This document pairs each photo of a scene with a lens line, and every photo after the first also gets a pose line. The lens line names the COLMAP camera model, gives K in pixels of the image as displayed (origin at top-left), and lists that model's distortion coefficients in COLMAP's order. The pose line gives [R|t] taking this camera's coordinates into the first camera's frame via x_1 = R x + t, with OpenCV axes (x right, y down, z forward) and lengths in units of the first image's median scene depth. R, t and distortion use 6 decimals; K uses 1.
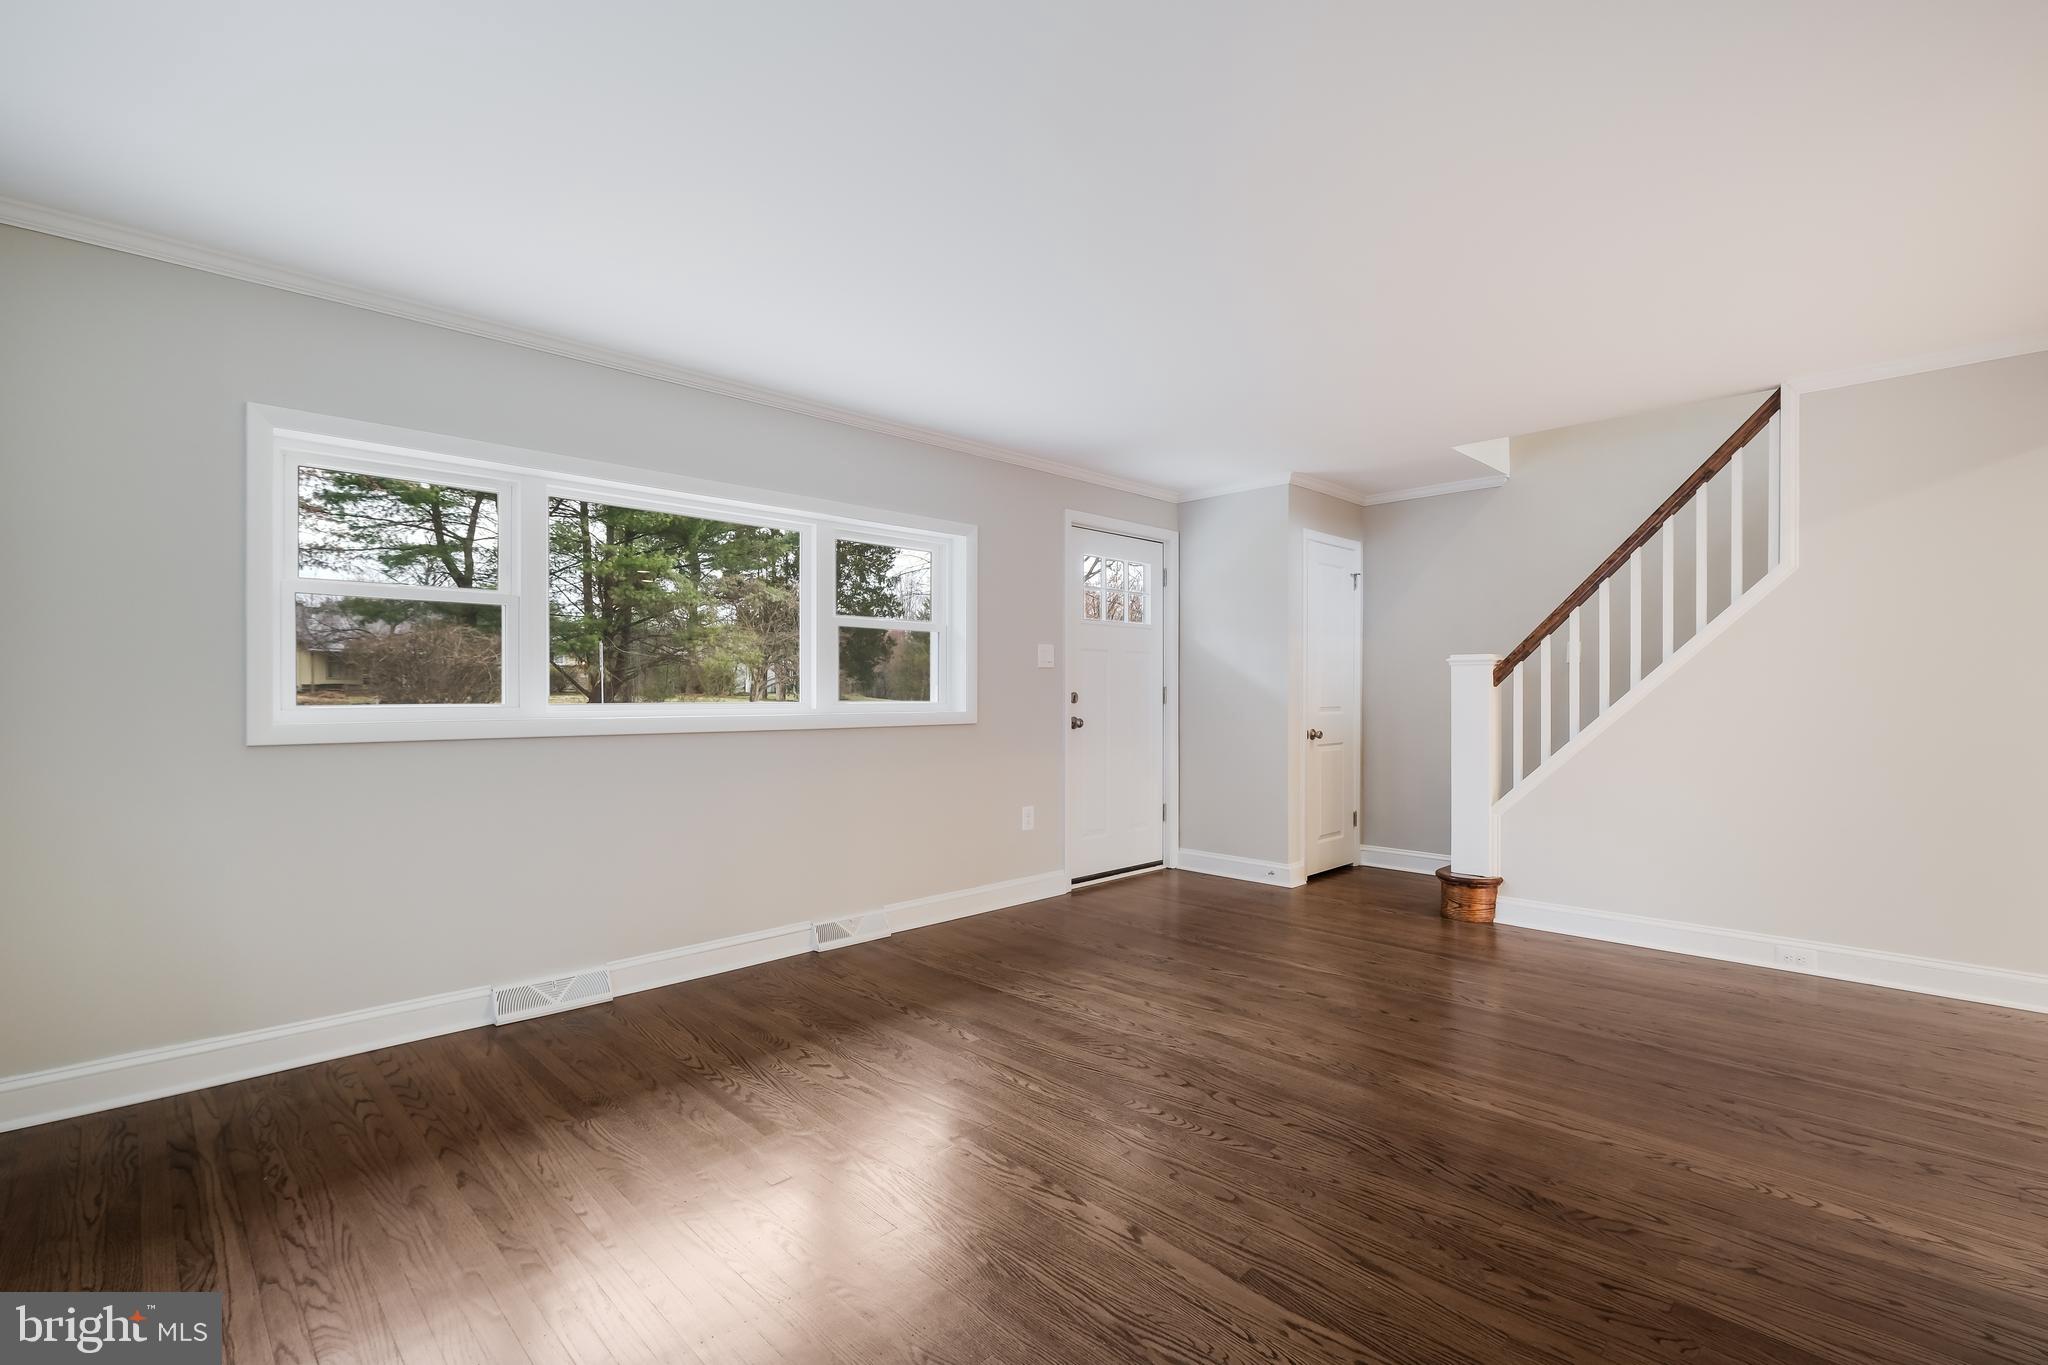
lens RADIAL K [[925.7, 0, 1011.4], [0, 925.7, 694.7], [0, 0, 1]] dist [-0.012386, -0.000405]
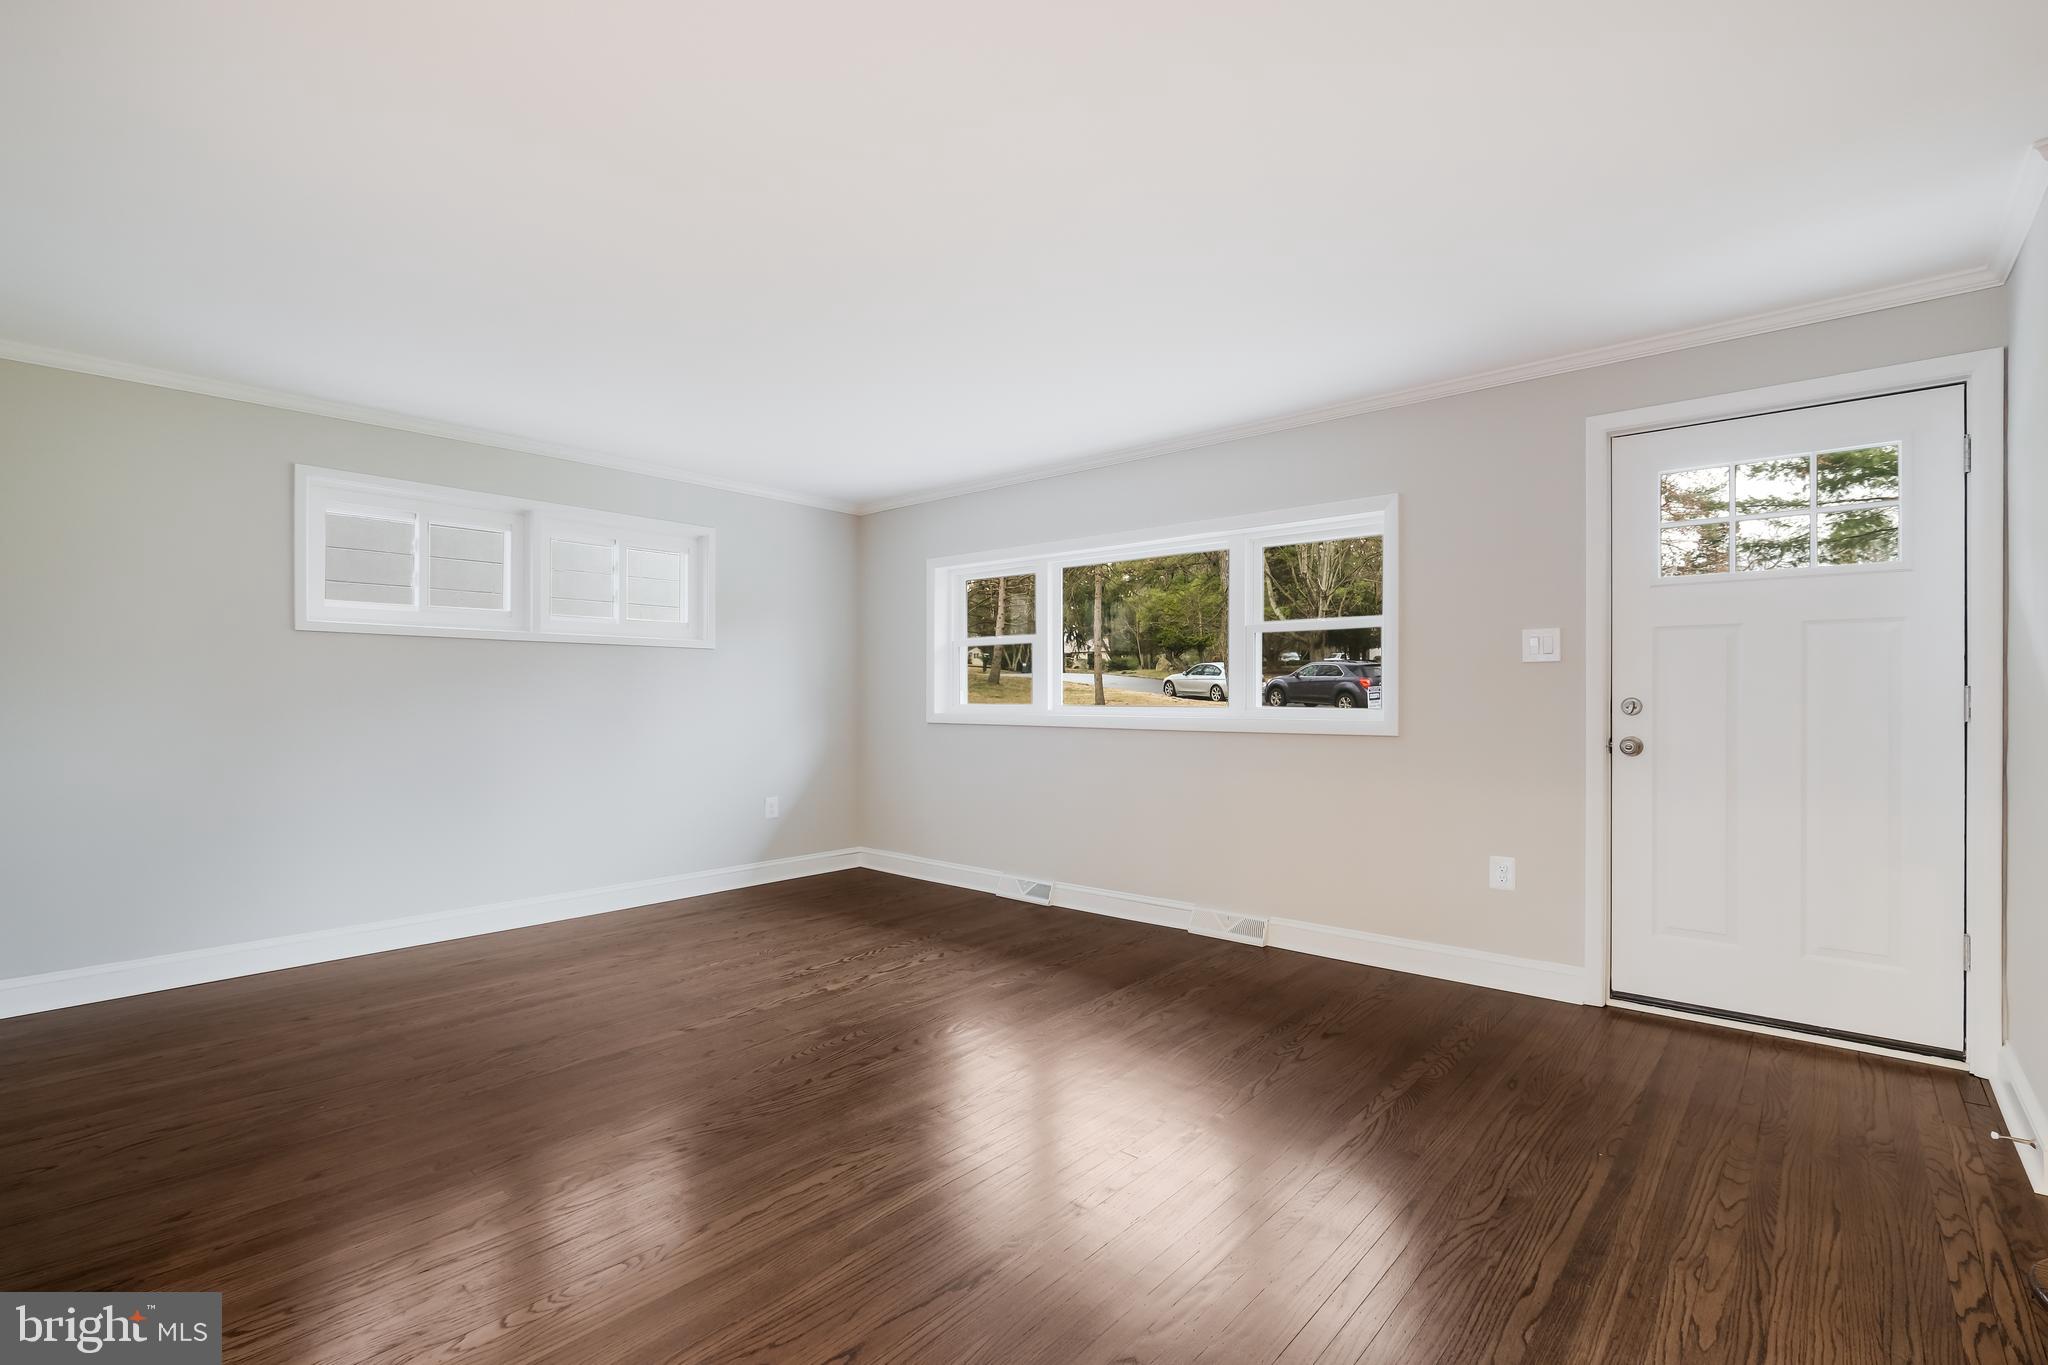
lens RADIAL K [[925.7, 0, 1011.4], [0, 925.7, 694.7], [0, 0, 1]] dist [-0.012386, -0.000405]
pose [[0.070538, -0.002392, -0.997506, 0.871379], [-0.003297, 0.999991, -0.002631, -0.002711], [0.997504, 0.003474, 0.070530, 0.701809]]
